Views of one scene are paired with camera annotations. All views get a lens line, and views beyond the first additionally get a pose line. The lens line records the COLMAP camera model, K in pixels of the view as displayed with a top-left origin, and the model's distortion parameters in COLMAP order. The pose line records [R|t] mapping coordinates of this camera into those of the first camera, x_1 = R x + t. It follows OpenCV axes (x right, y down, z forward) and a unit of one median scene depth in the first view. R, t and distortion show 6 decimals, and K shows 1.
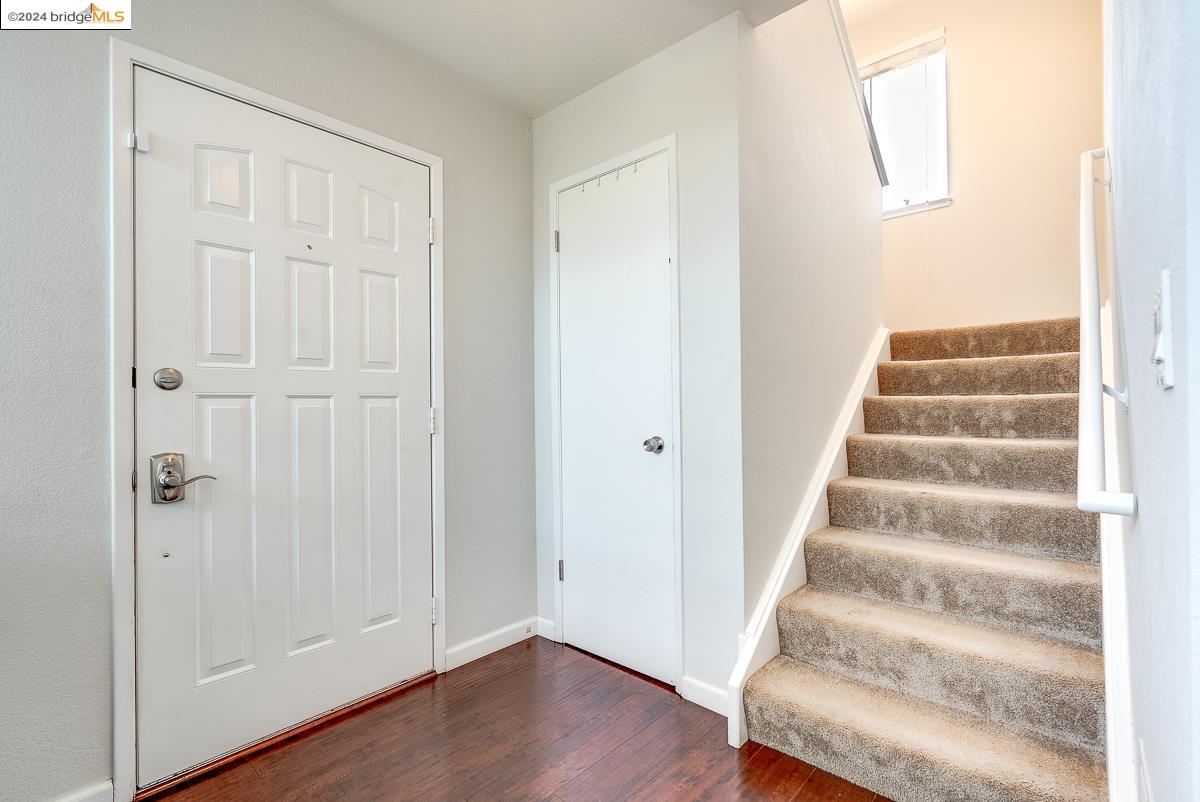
lens RADIAL K [[546.3, 0, 599.5], [0, 546.3, 399.3], [0, 0, 1]] dist [-0.000449, 0.000523]
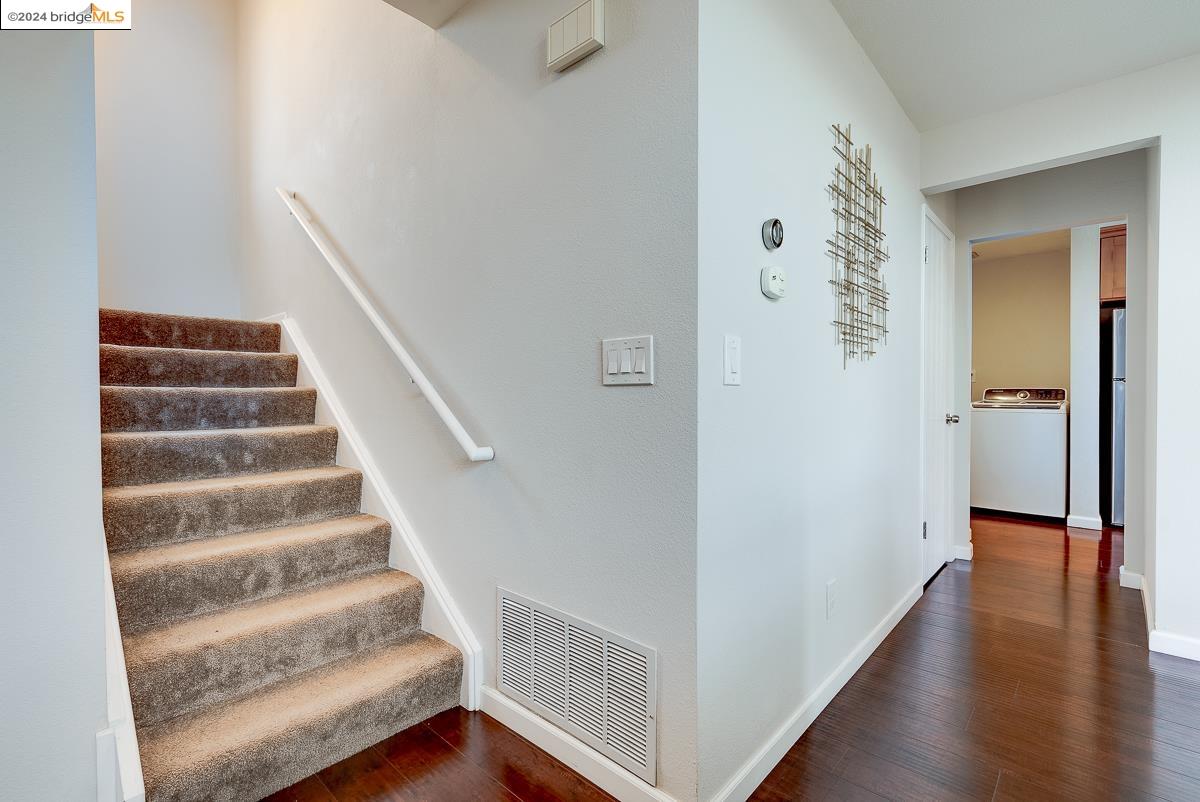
lens RADIAL K [[546.3, 0, 599.5], [0, 546.3, 399.3], [0, 0, 1]] dist [-0.000449, 0.000523]
pose [[0.005302, -0.002427, 0.999983, -0.357532], [-0.006645, 0.999975, 0.002462, 0.008408], [-0.999964, -0.006658, 0.005285, 0.321718]]
